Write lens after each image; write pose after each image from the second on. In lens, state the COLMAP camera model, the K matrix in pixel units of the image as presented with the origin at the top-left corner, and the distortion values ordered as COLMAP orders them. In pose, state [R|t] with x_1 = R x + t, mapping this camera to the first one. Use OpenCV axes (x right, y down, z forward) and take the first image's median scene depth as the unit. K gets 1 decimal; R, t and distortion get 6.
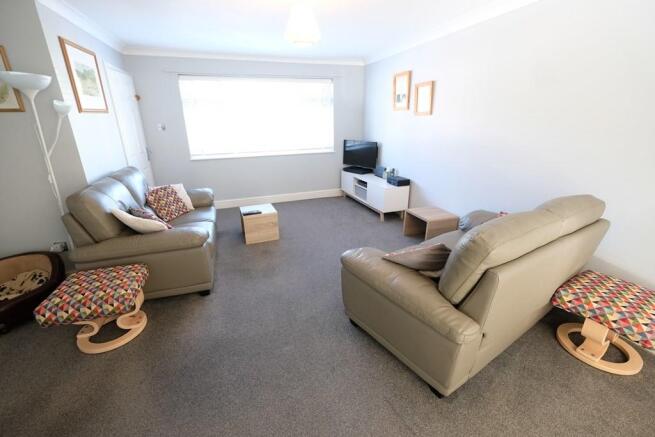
lens RADIAL K [[285.0, 0, 328.3], [0, 285.0, 215.1], [0, 0, 1]] dist [-0.001820, -0.000256]
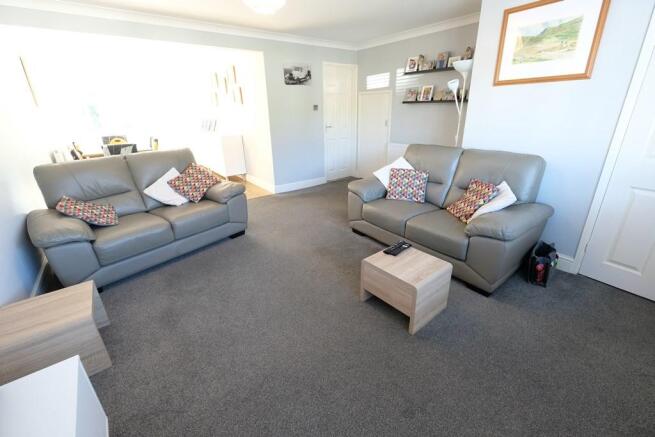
lens RADIAL K [[285.0, 0, 327.8], [0, 285.0, 215.2], [0, 0, 1]] dist [-0.001820, -0.000256]
pose [[-0.955378, 0.140959, -0.259585, 0.028655], [-0.058415, 0.771280, 0.633810, -0.456758], [0.289554, 0.620691, -0.728630, 1.381552]]
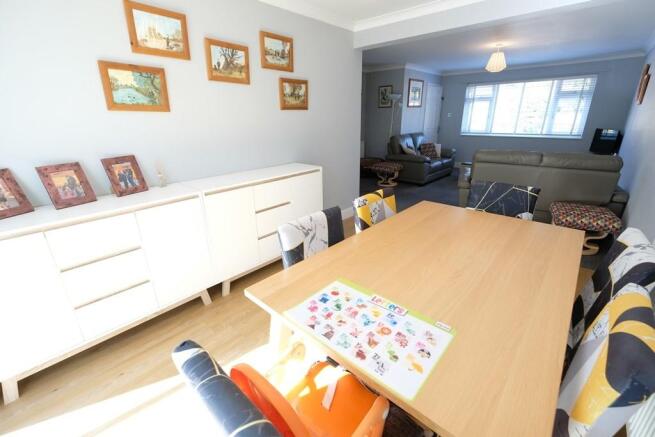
lens RADIAL K [[285.0, 0, 326.3], [0, 285.0, 213.7], [0, 0, 1]] dist [-0.001820, -0.000256]
pose [[0.480685, 0.295162, -0.825725, 0.852030], [-0.279970, 0.944022, 0.174467, 0.217512], [0.830999, 0.147315, 0.536413, -0.609132]]
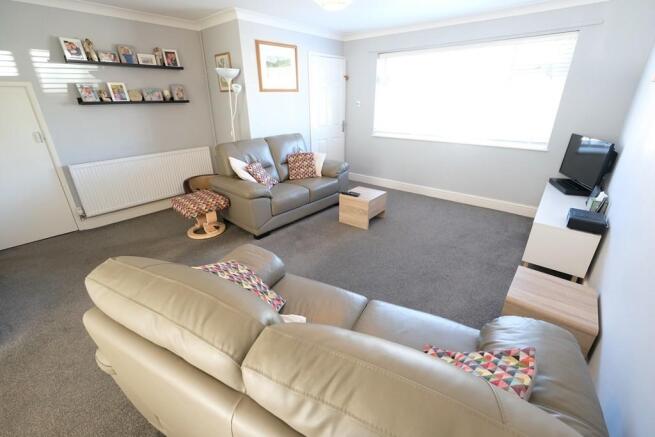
lens RADIAL K [[285.0, 0, 329.8], [0, 285.0, 215.3], [0, 0, 1]] dist [-0.001820, -0.000256]
pose [[0.505977, 0.338847, -0.793202, 0.516532], [-0.280870, 0.934210, 0.219920, -0.138019], [0.815536, 0.111512, 0.567860, 0.387122]]
